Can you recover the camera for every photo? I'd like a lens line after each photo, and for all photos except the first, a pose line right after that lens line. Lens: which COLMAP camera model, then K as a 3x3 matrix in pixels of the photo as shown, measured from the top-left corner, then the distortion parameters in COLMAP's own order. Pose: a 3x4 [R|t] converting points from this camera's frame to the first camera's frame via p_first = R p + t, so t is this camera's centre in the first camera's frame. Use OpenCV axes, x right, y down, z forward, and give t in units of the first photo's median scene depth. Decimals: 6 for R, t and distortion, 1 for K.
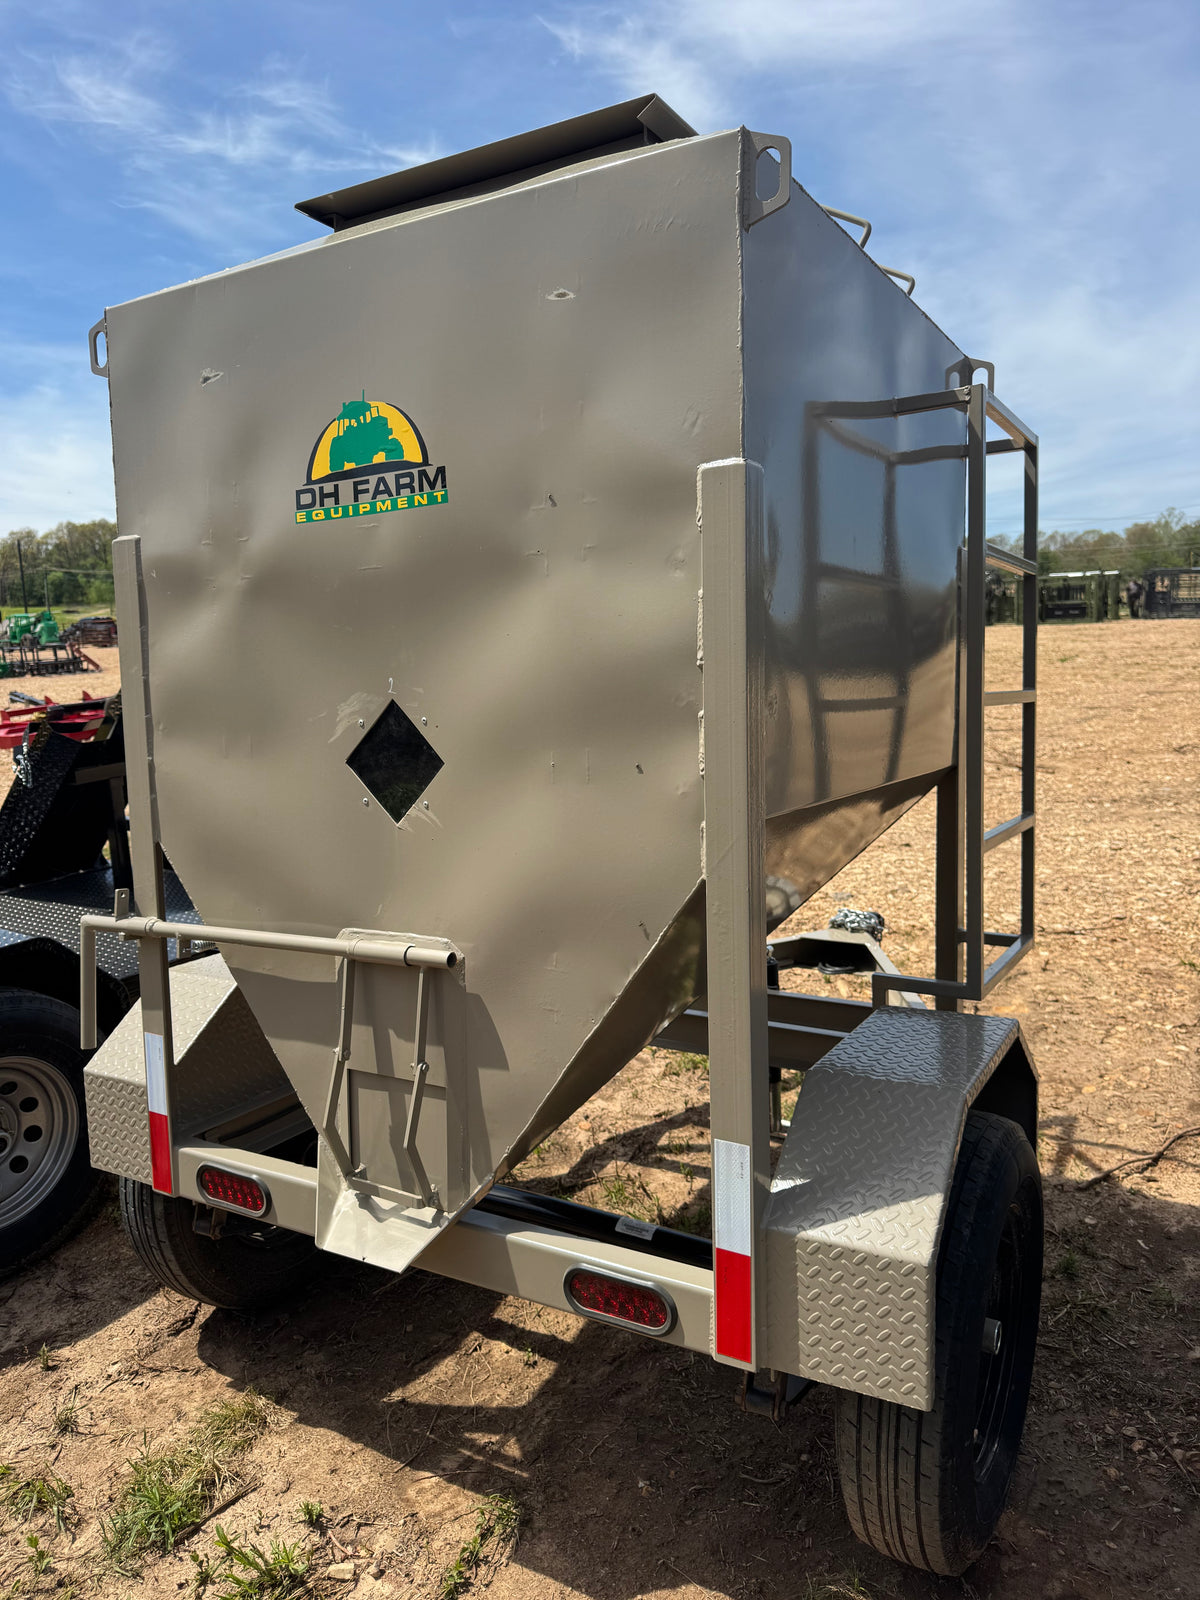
lens RADIAL K [[1136.1, 0, 615.1], [0, 1136.1, 804.9], [0, 0, 1]] dist [0.025854, -0.032978]
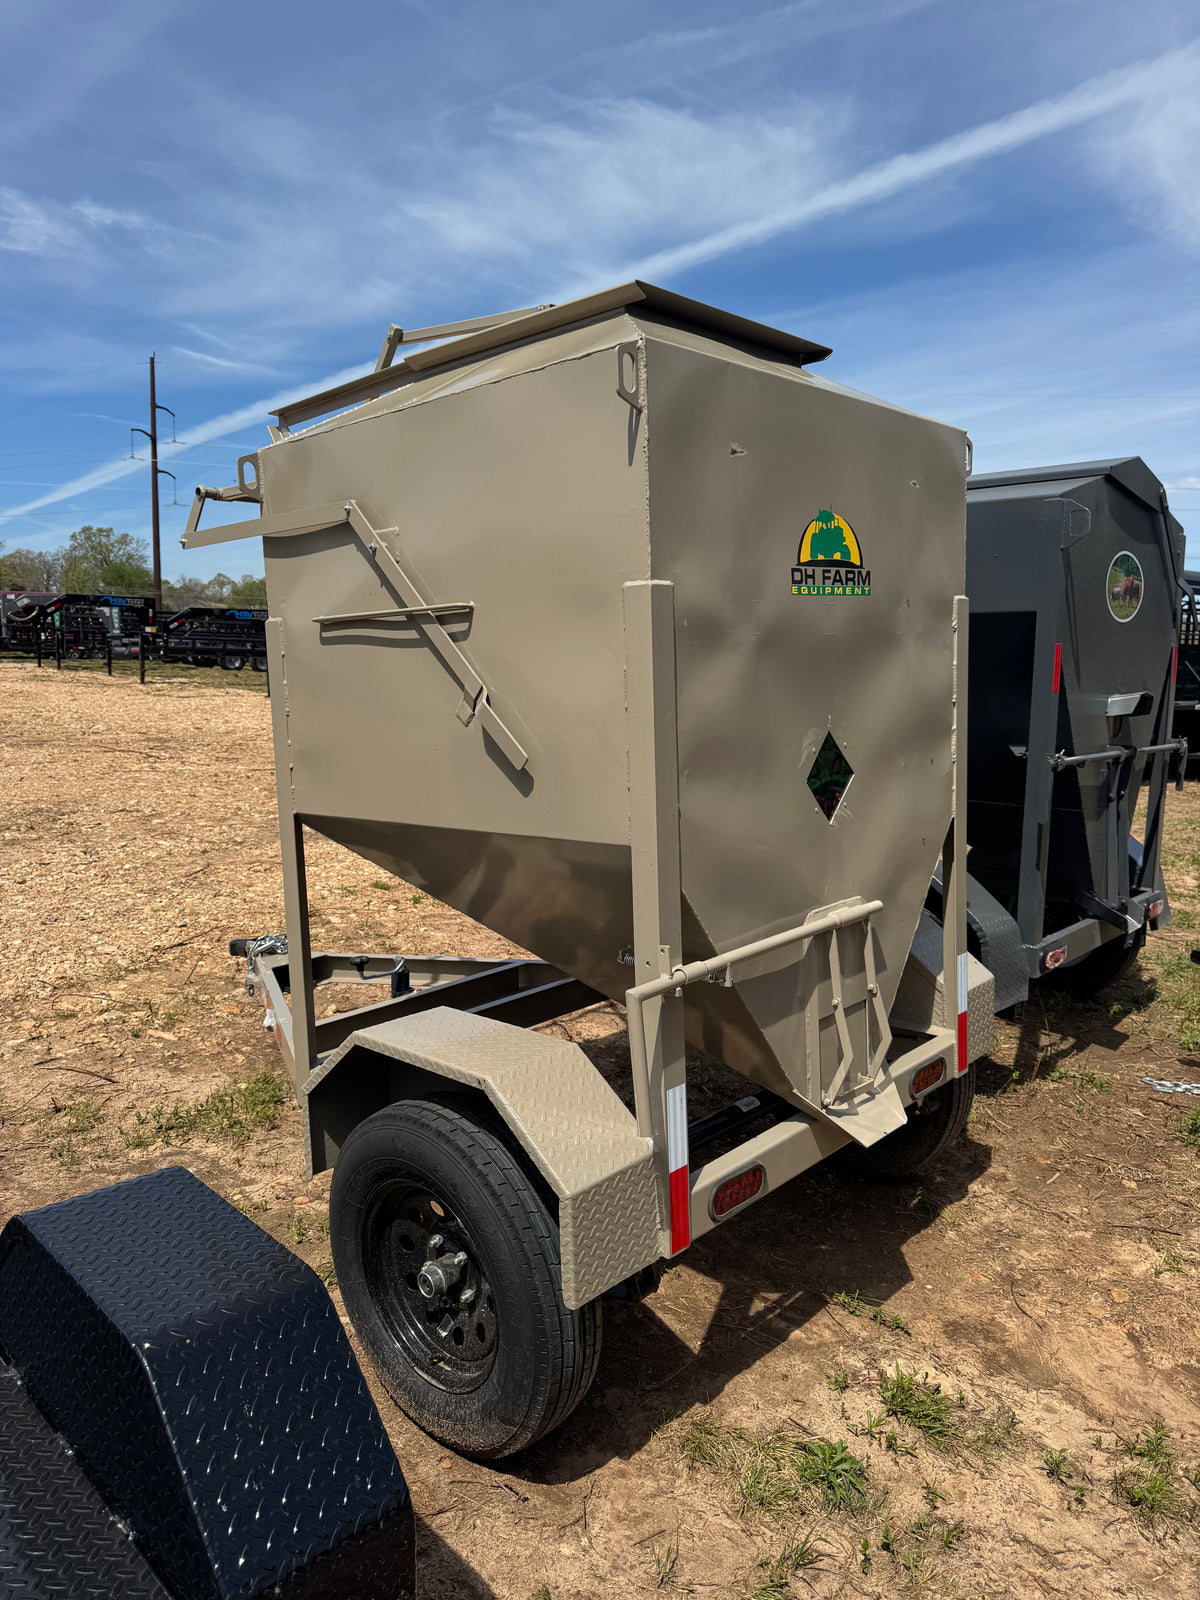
lens RADIAL K [[1136.1, 0, 598.3], [0, 1136.1, 789.8], [0, 0, 1]] dist [0.025854, -0.032978]
pose [[0.232257, -0.094800, 0.968024, -1.599047], [0.124104, 0.989993, 0.067175, -0.150936], [-0.964705, 0.104534, 0.241698, 0.958903]]
